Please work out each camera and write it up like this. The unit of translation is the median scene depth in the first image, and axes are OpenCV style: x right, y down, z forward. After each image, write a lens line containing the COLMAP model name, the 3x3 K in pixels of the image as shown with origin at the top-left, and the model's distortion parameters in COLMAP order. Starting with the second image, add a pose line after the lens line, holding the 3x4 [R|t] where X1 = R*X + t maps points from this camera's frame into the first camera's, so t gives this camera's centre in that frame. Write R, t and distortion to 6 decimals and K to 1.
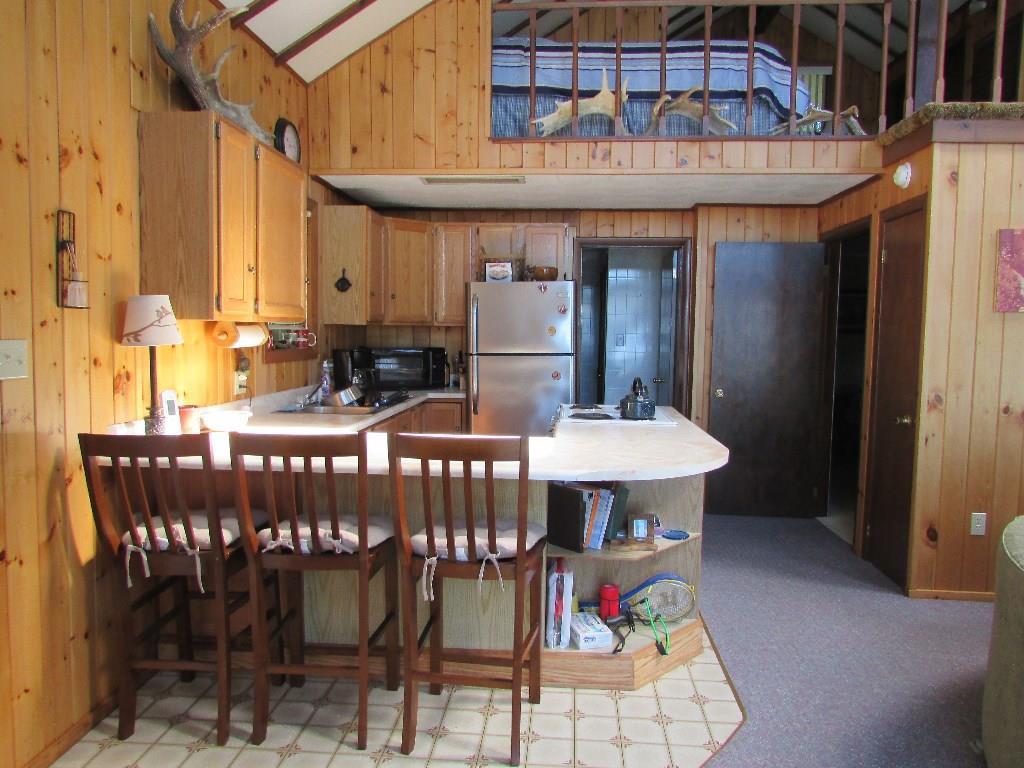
lens RADIAL K [[728.5, 0, 516.8], [0, 728.5, 381.1], [0, 0, 1]] dist [-0.041447, 0.025291]
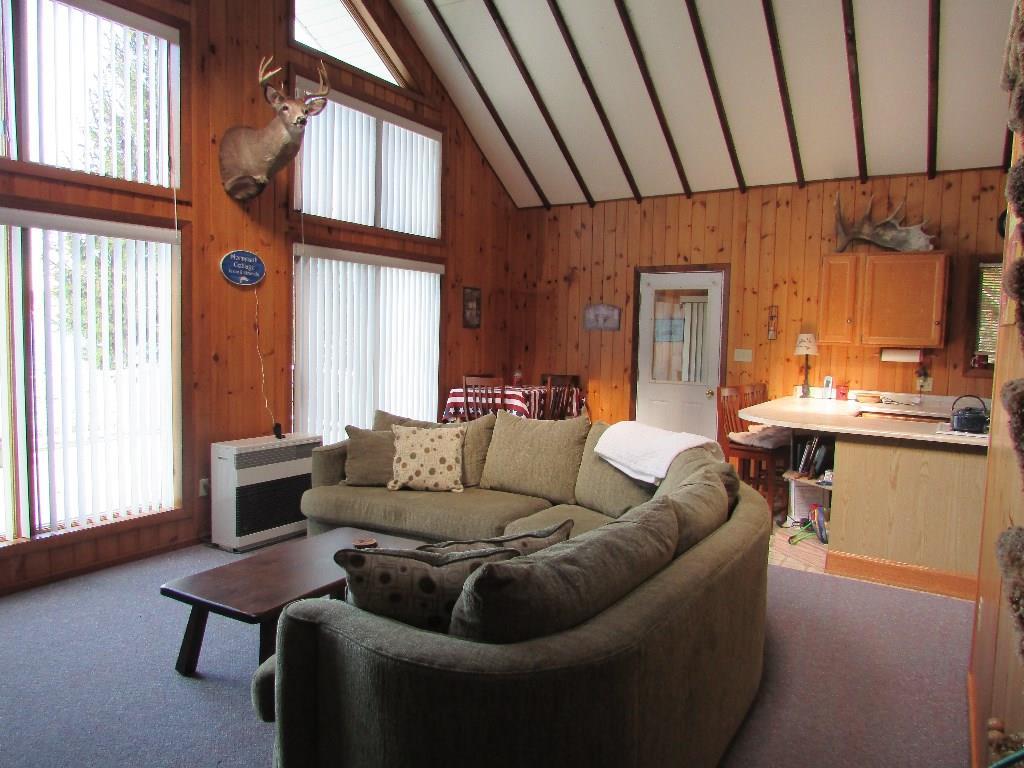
lens RADIAL K [[728.5, 0, 514.1], [0, 728.5, 382.8], [0, 0, 1]] dist [-0.041447, 0.025291]
pose [[-0.458838, 0.039902, -0.887624, 0.595808], [-0.097120, 0.990753, 0.094742, -0.026023], [0.883196, 0.129677, -0.450720, 0.351261]]
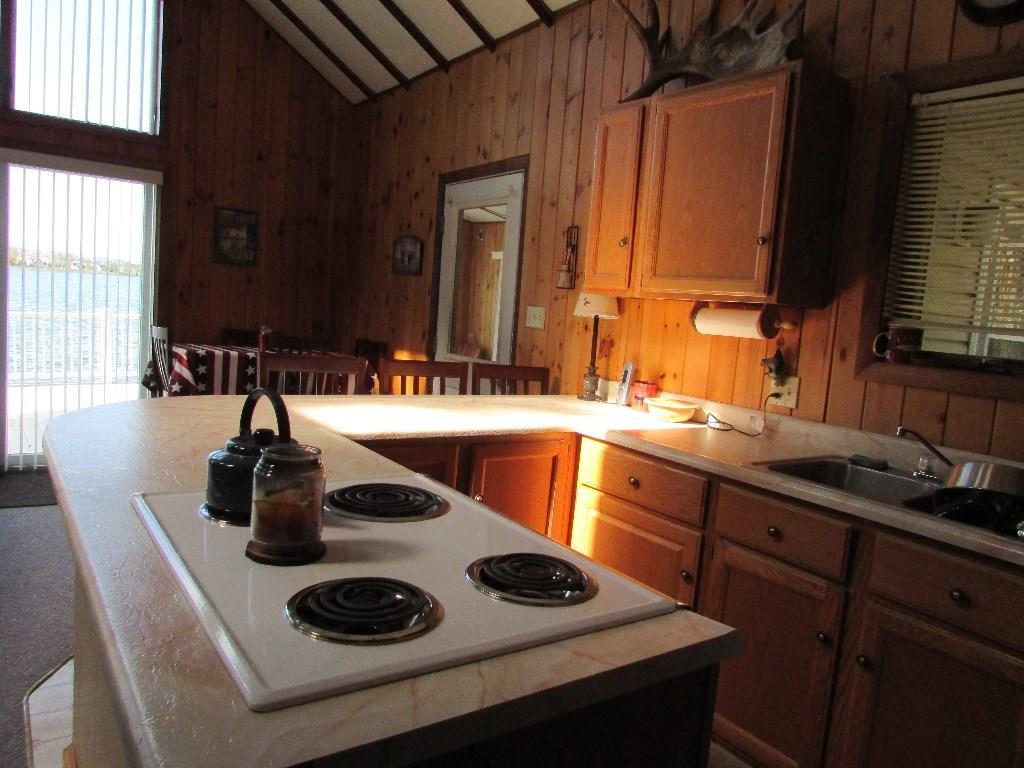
lens RADIAL K [[728.5, 0, 510.2], [0, 728.5, 387.6], [0, 0, 1]] dist [-0.041447, 0.025291]
pose [[-0.765162, -0.002365, -0.643833, 0.118798], [-0.136830, 0.977747, 0.159024, -0.031386], [0.629129, 0.209775, -0.748459, 0.530929]]
